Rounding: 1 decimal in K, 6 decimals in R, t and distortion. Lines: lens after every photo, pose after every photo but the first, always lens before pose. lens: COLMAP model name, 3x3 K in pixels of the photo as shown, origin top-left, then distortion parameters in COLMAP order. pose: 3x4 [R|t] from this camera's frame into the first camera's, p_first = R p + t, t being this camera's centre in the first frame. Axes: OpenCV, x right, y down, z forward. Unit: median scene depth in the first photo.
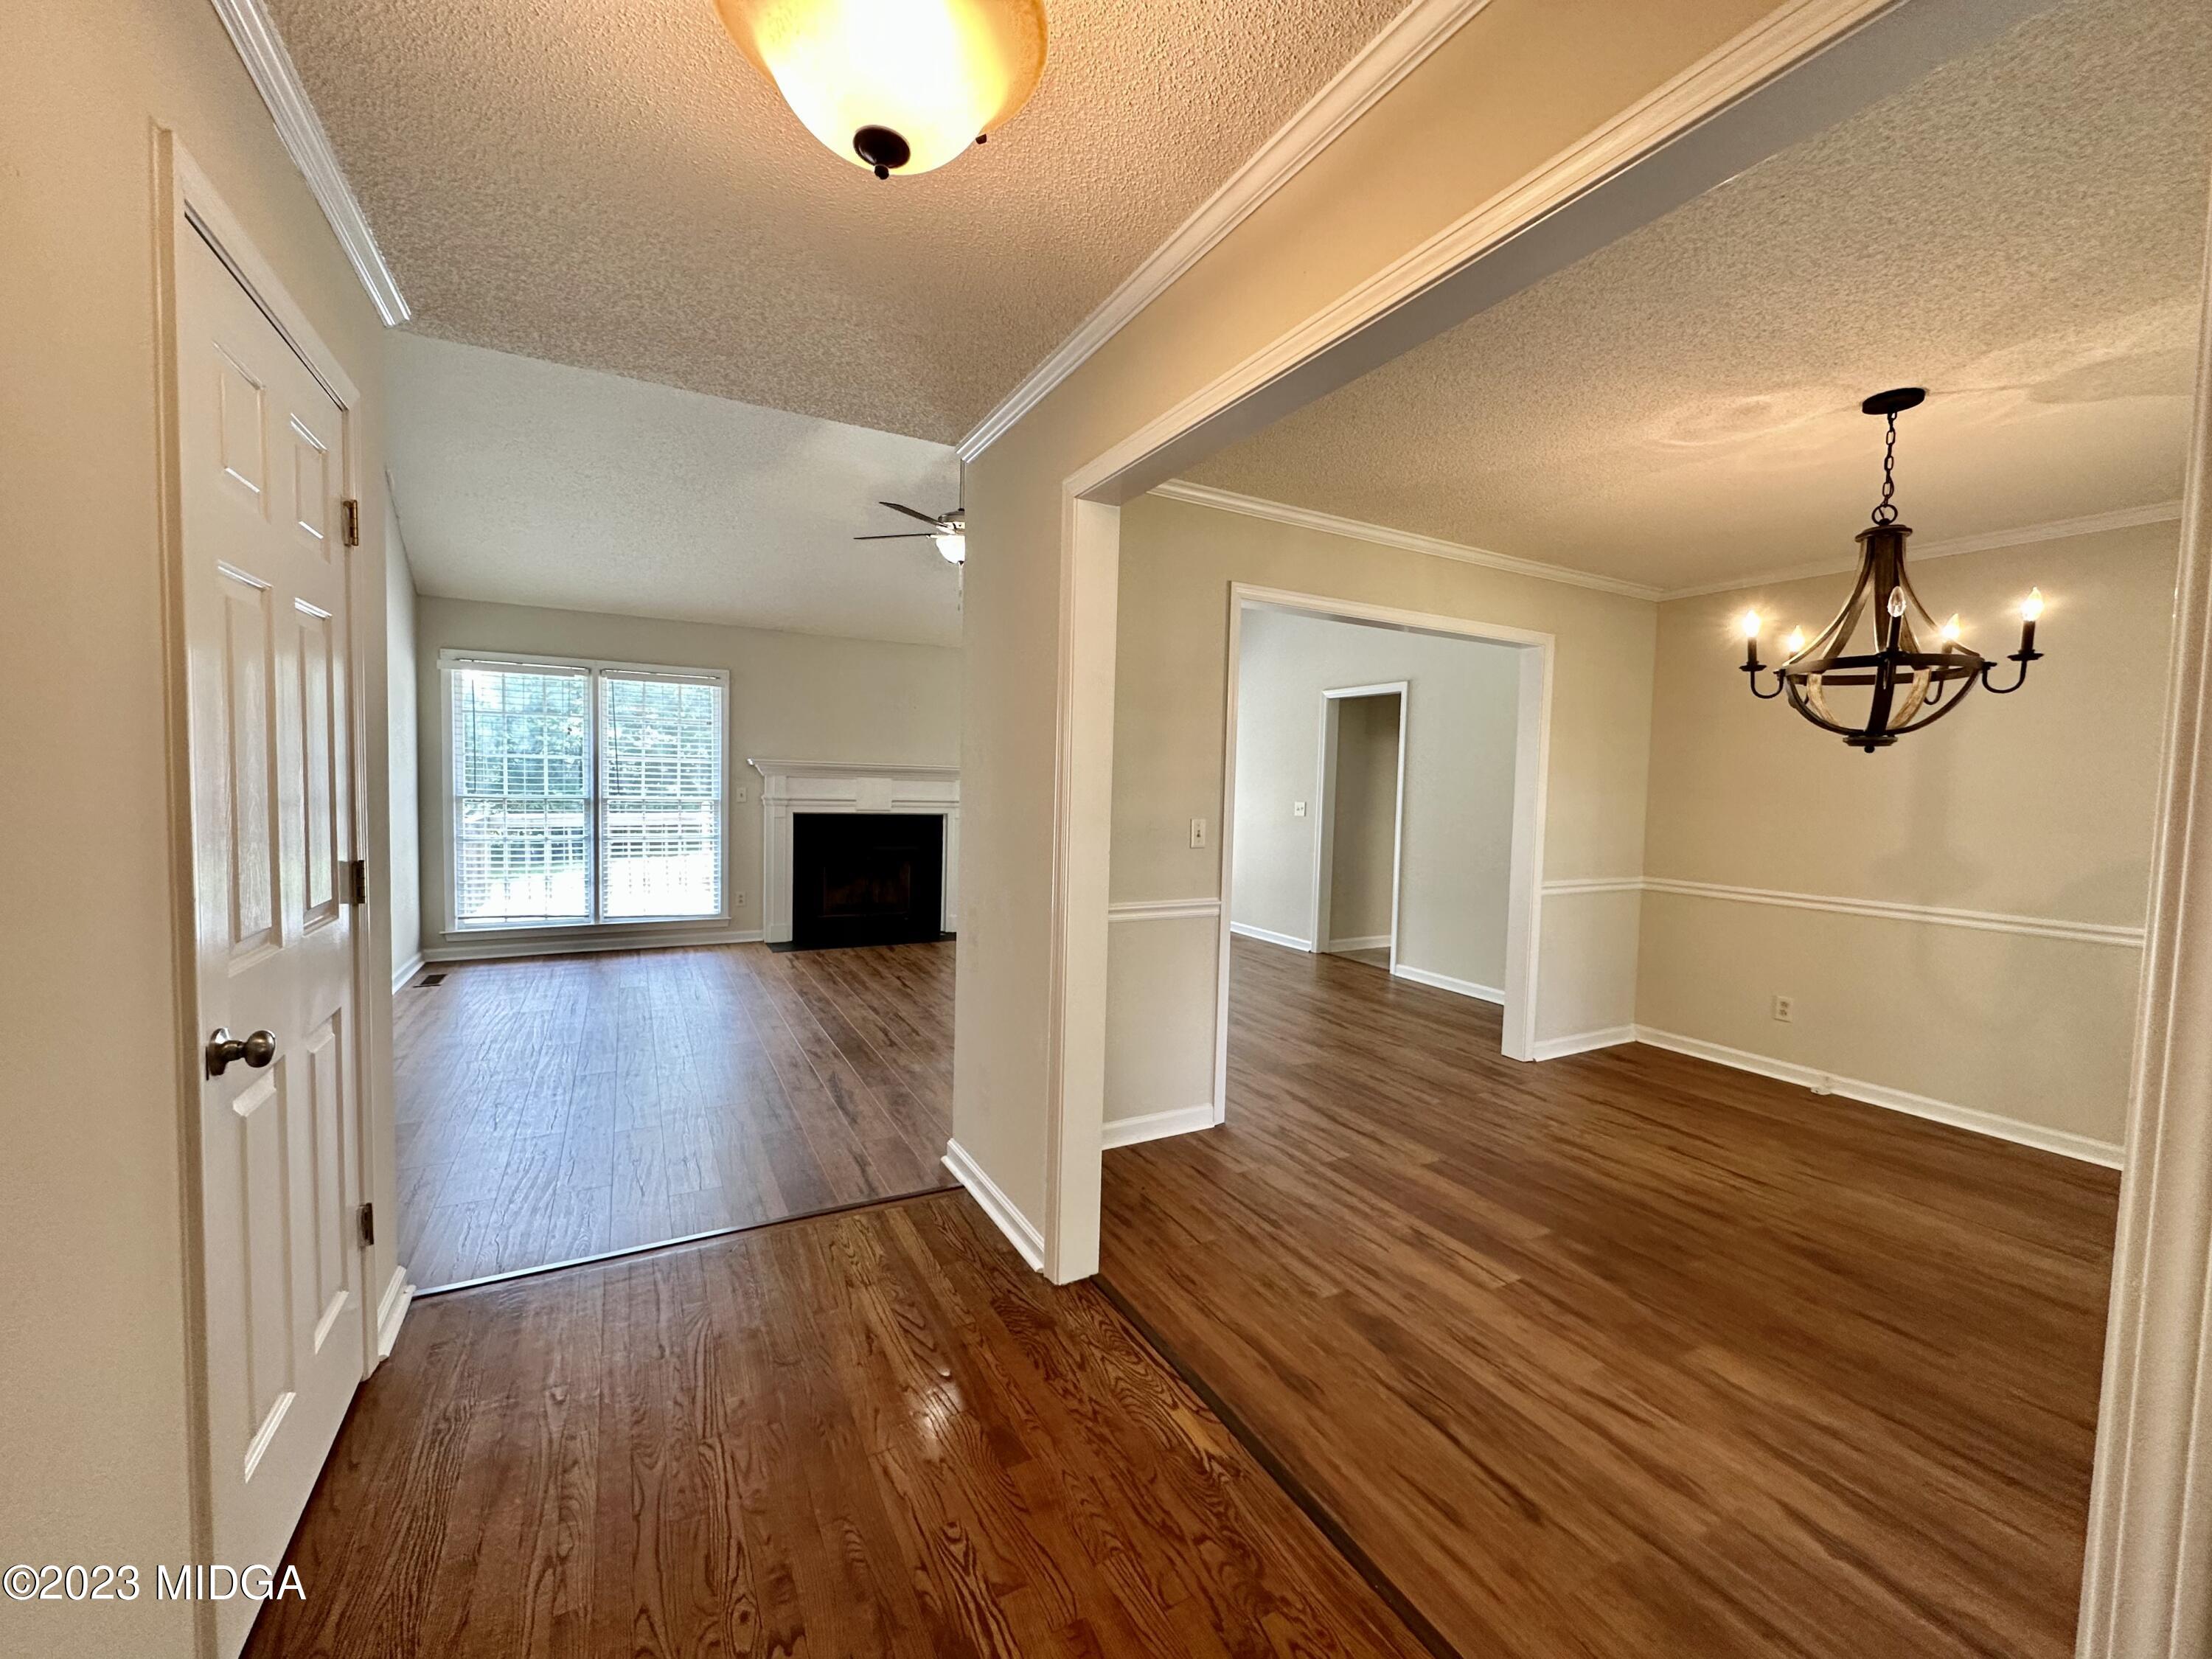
lens RADIAL K [[882.6, 0, 1117.7], [0, 882.6, 833.6], [0, 0, 1]] dist [-0.000153, -0.000377]
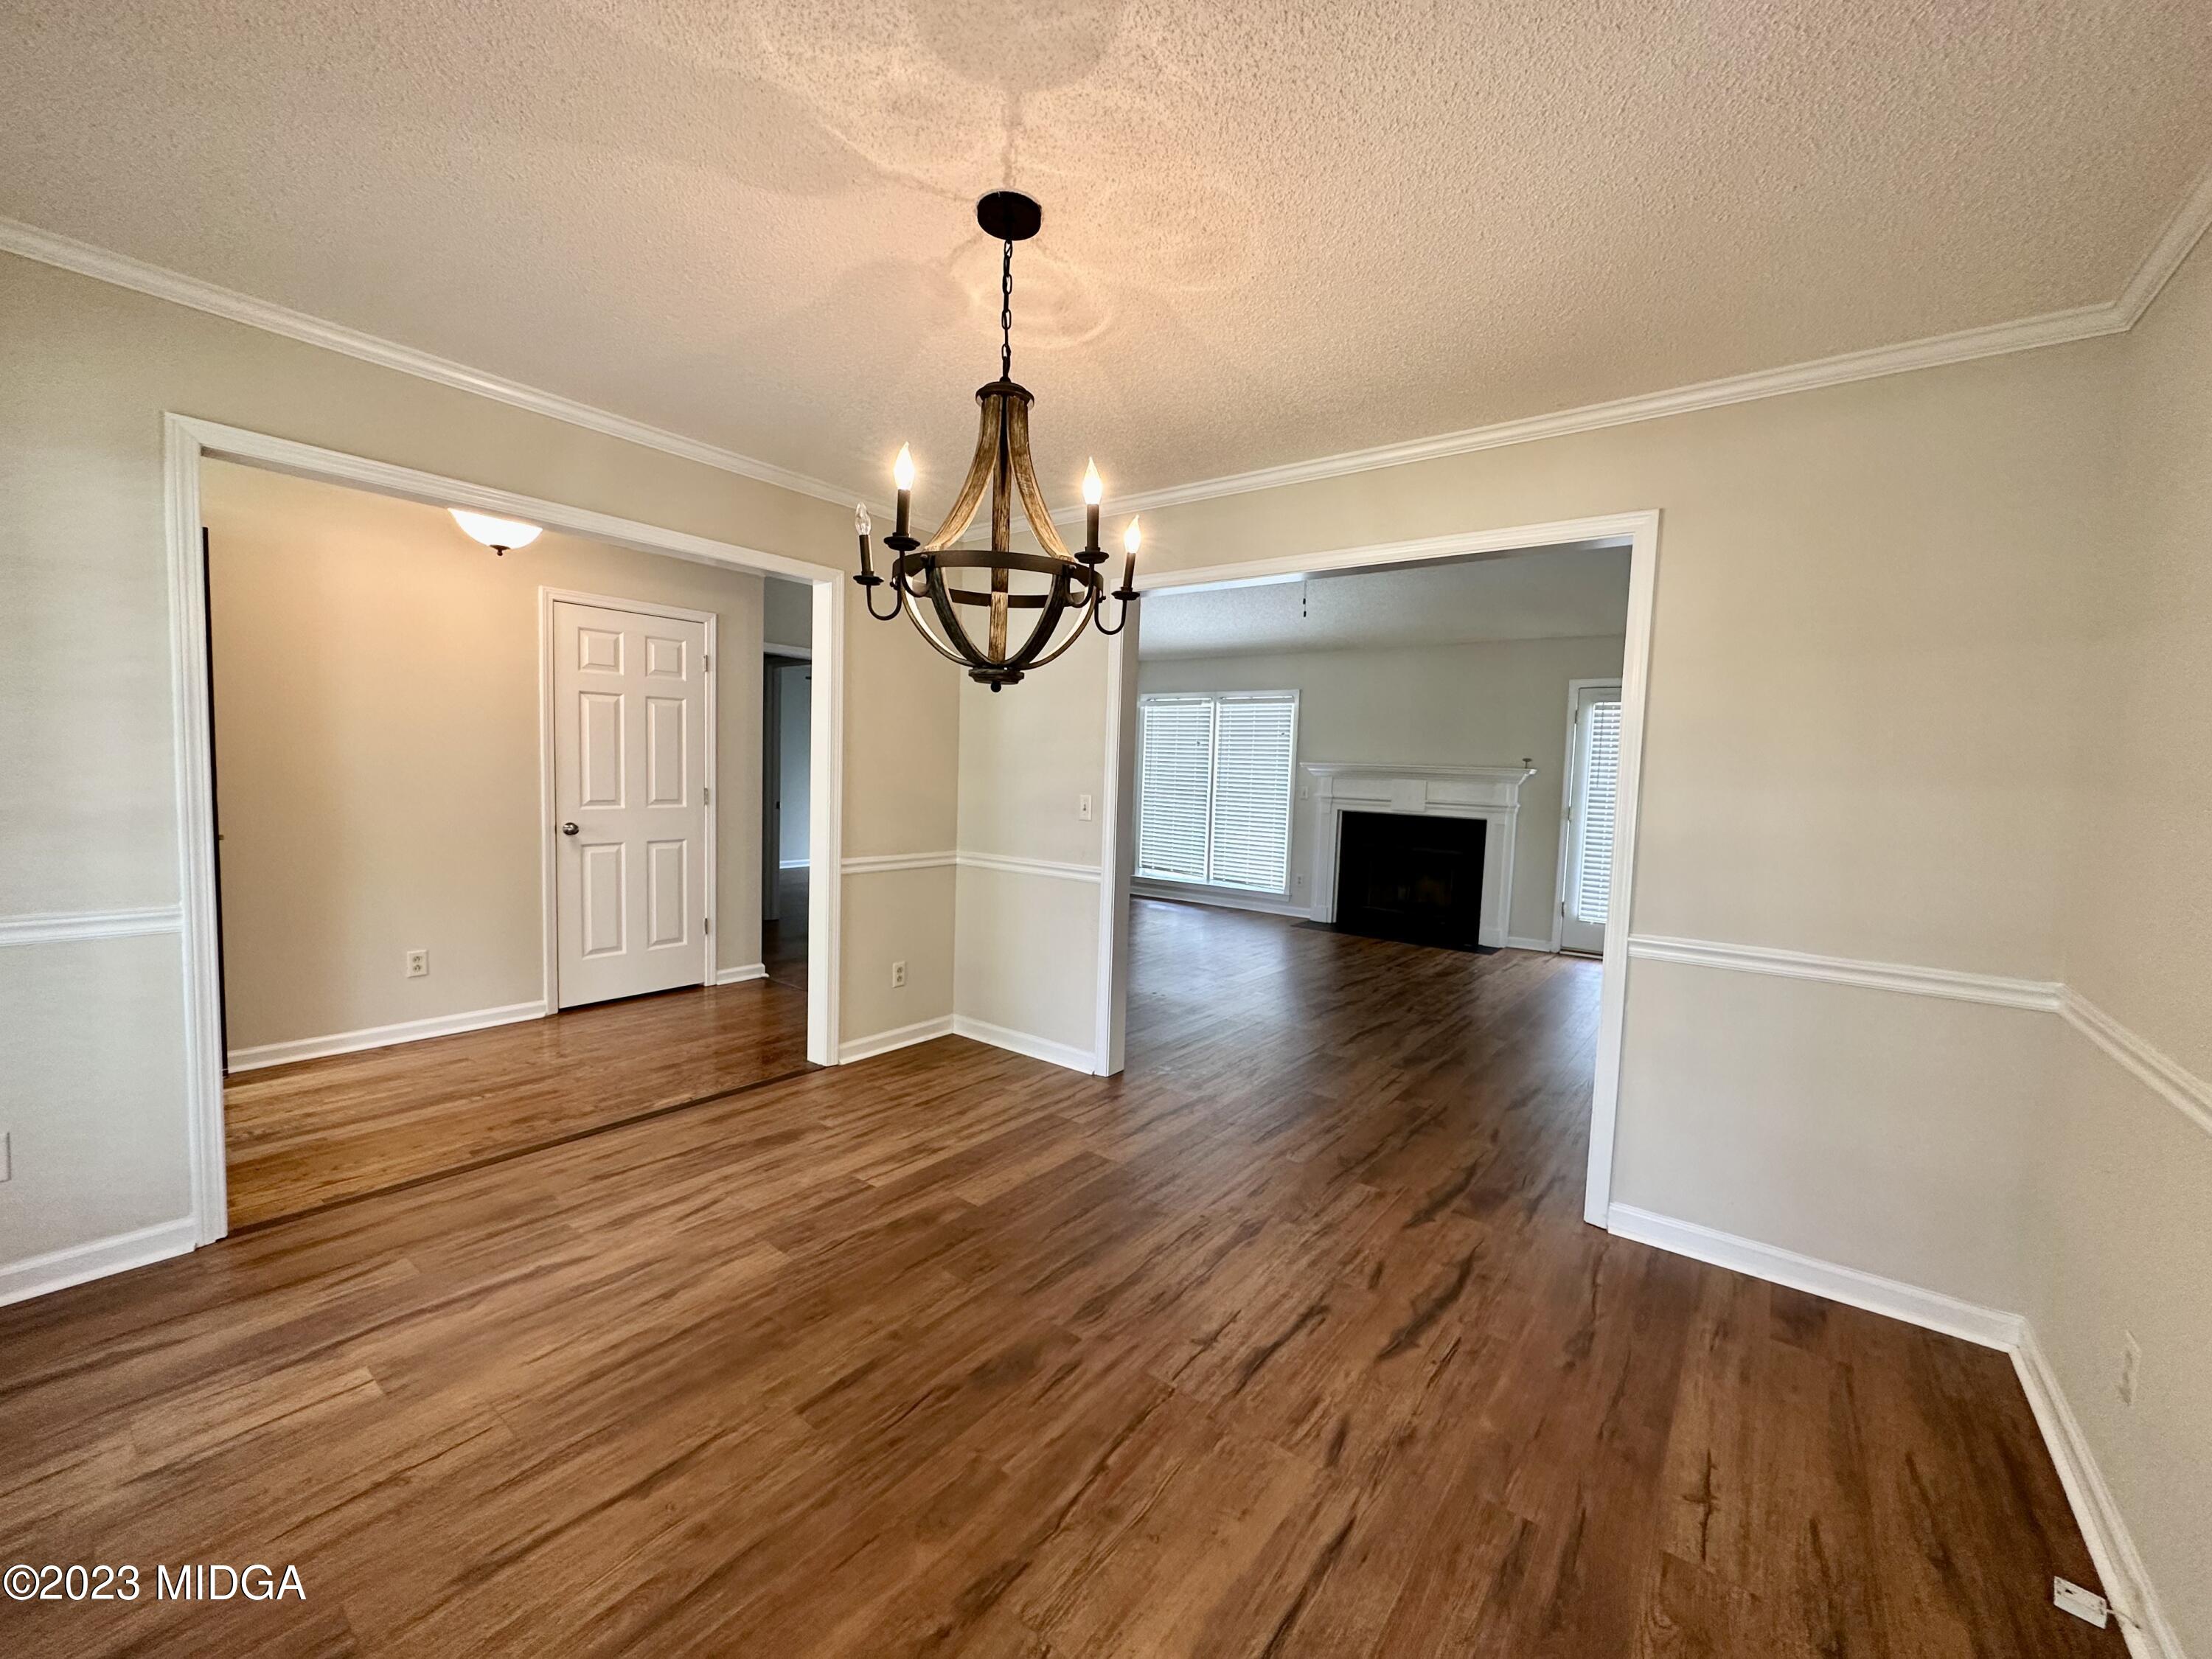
lens RADIAL K [[882.6, 0, 1103.3], [0, 882.6, 836.8], [0, 0, 1]] dist [-0.000153, -0.000377]
pose [[0.396147, 0.059113, -0.916282, 1.140723], [-0.079917, 0.996358, 0.029728, 0.001168], [0.914702, 0.061450, 0.399429, 0.568375]]
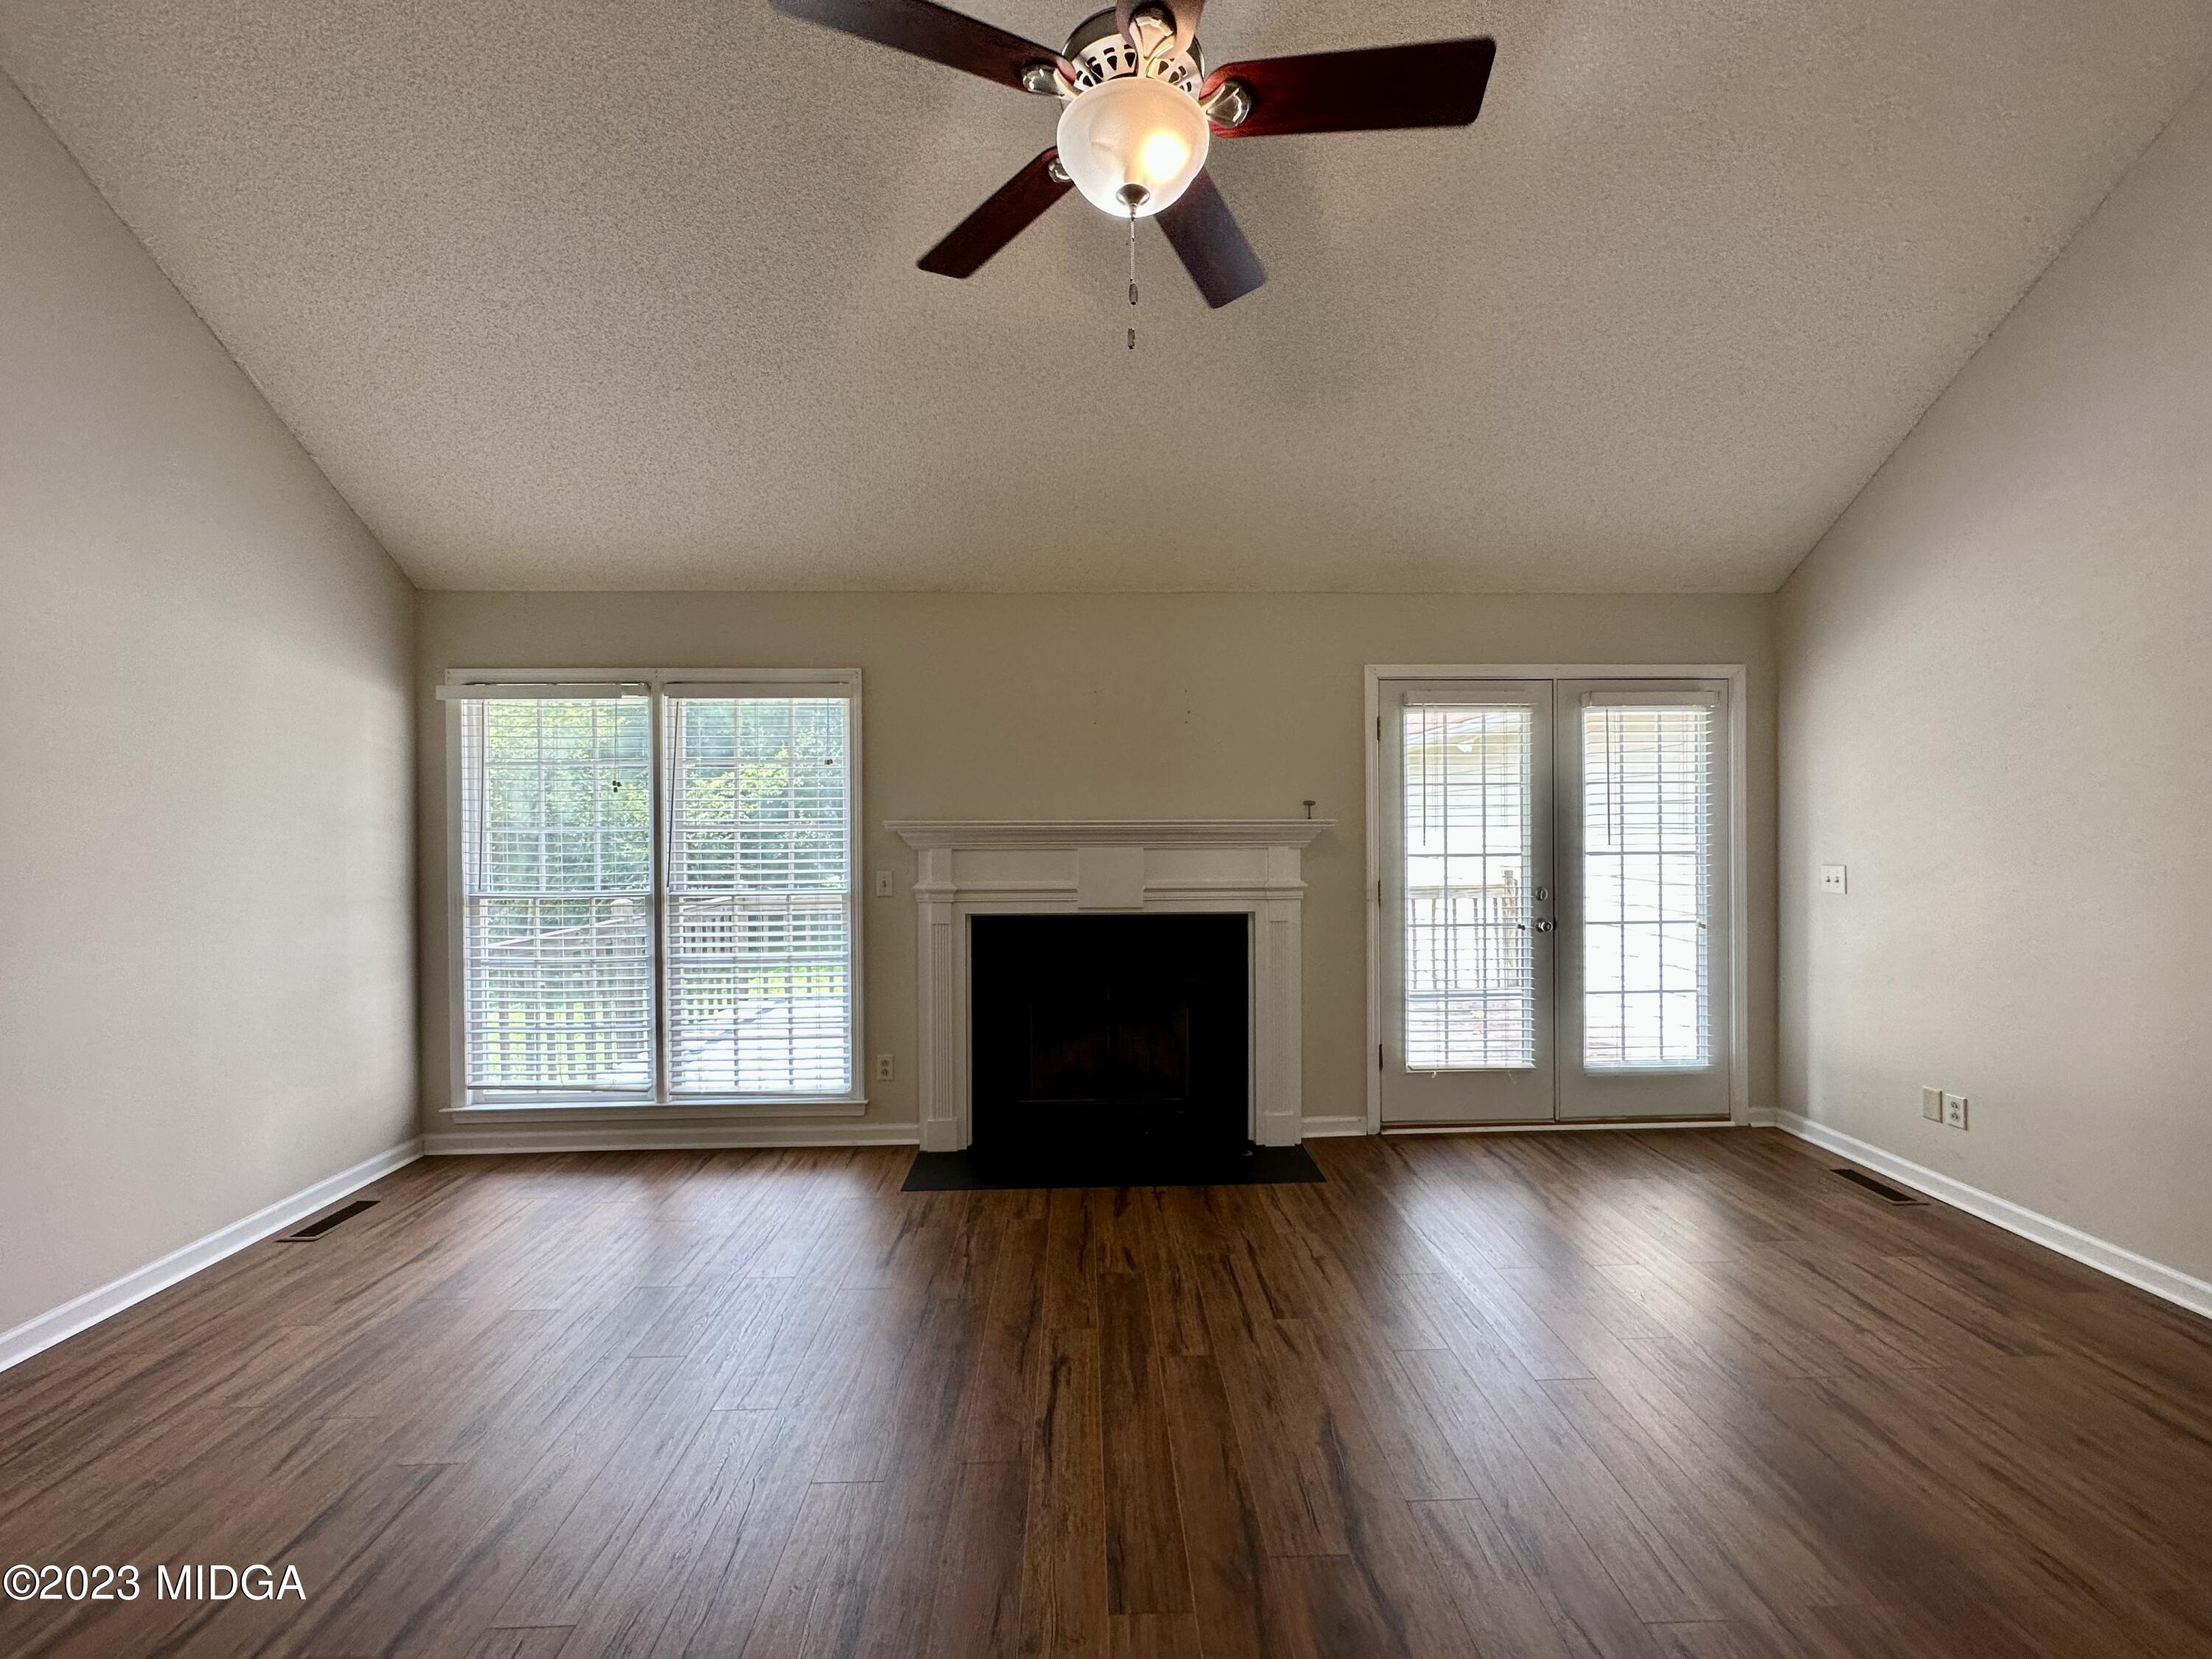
lens RADIAL K [[882.6, 0, 1119.0], [0, 882.6, 825.3], [0, 0, 1]] dist [-0.000153, -0.000377]
pose [[0.888489, -0.025734, -0.458176, -0.057132], [-0.000411, 0.998381, -0.056872, -0.100504], [0.458898, 0.050719, 0.887040, 1.137727]]
